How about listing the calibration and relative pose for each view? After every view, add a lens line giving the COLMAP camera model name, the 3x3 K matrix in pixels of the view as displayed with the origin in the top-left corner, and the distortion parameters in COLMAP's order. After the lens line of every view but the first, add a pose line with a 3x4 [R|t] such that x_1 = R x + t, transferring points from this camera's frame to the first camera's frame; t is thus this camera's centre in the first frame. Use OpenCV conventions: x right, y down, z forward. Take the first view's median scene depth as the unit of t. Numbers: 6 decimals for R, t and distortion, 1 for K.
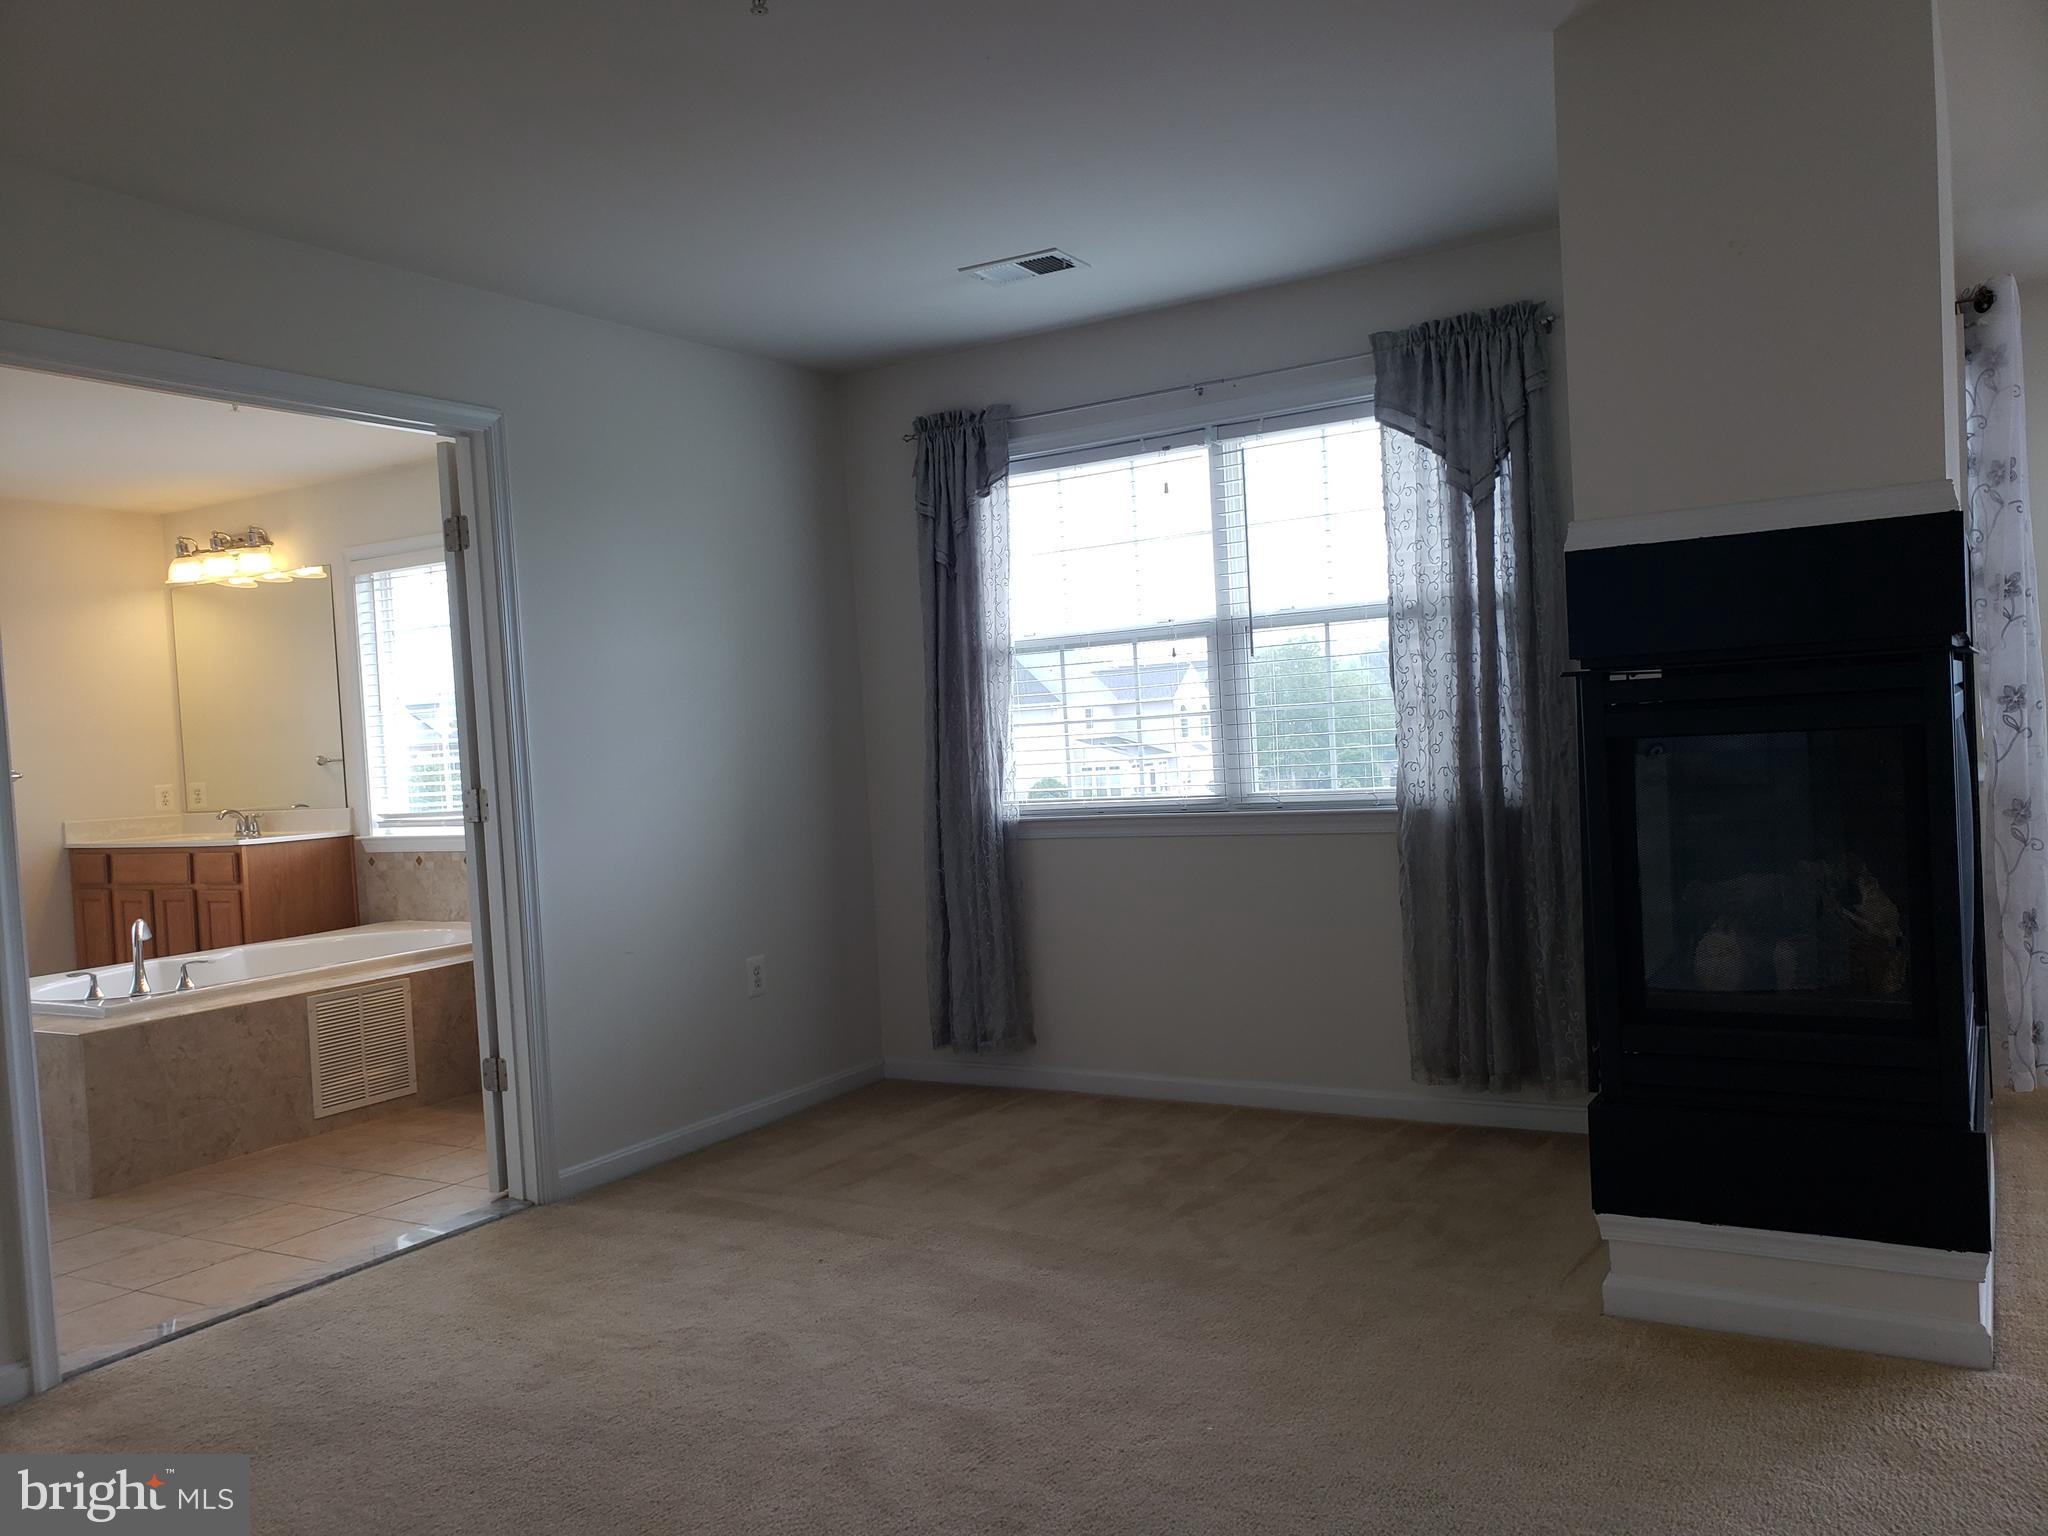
lens RADIAL K [[1591.0, 0, 1009.4], [0, 1591.0, 795.0], [0, 0, 1]] dist [0.061588, -0.006309]
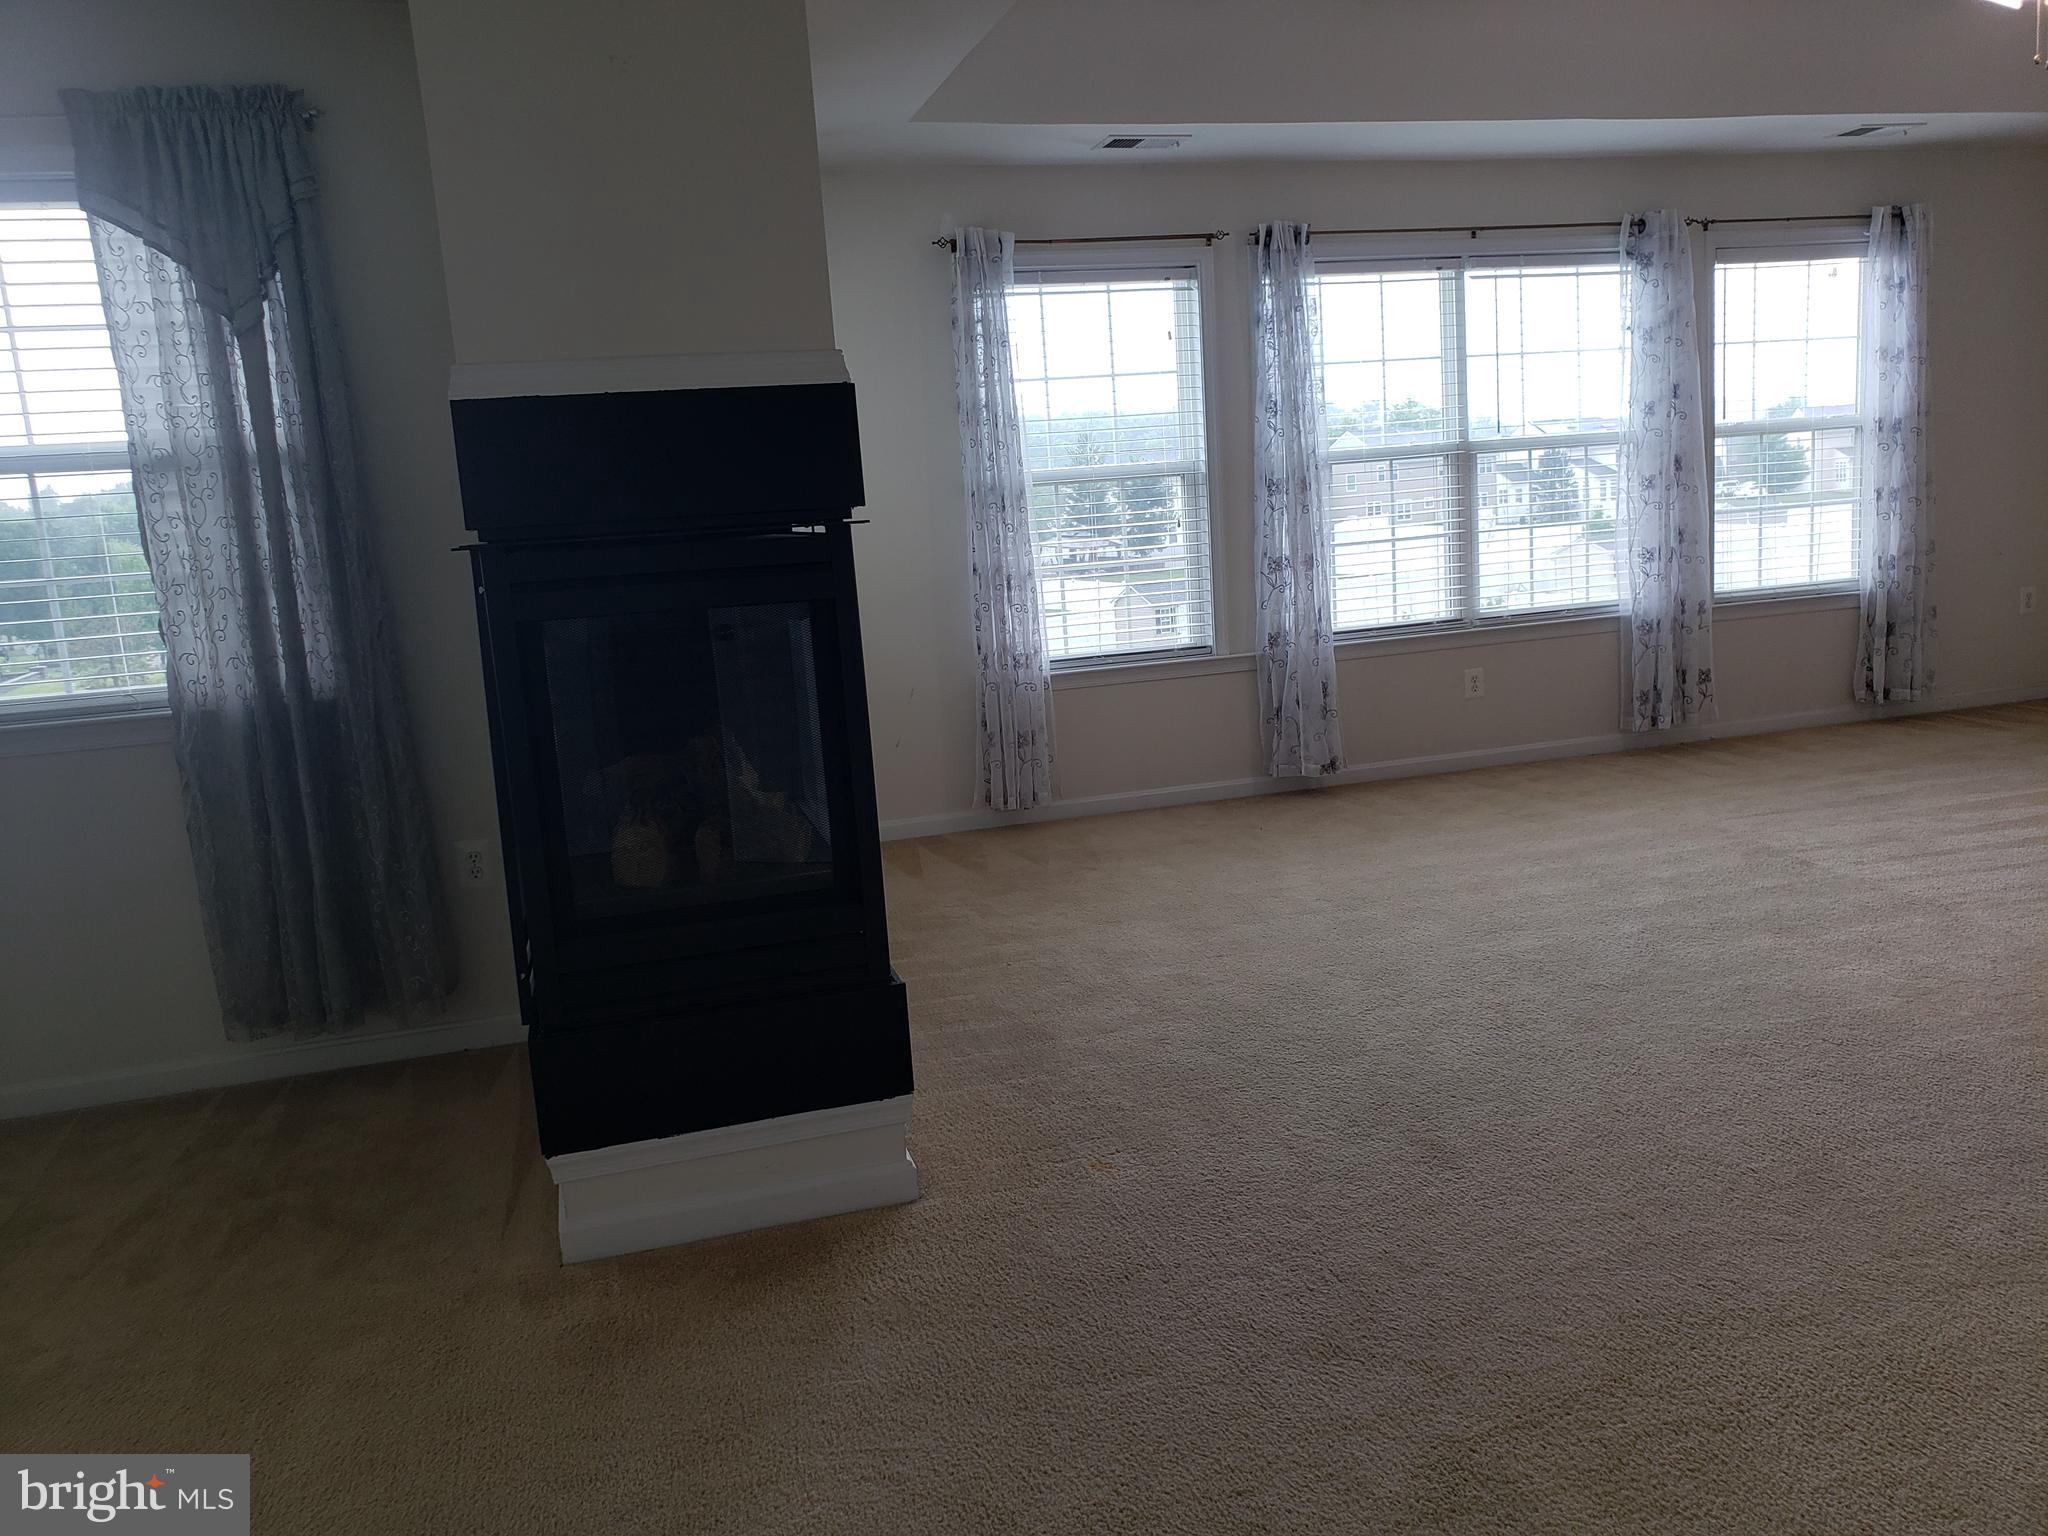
lens RADIAL K [[1607.9, 0, 1027.1], [0, 1607.9, 768.7], [0, 0, 1]] dist [0.009294, 0.011994]
pose [[0.685699, -0.111859, 0.719239, -0.048147], [0.059622, 0.993432, 0.097661, -0.017381], [-0.725439, -0.024083, 0.687865, 0.138771]]
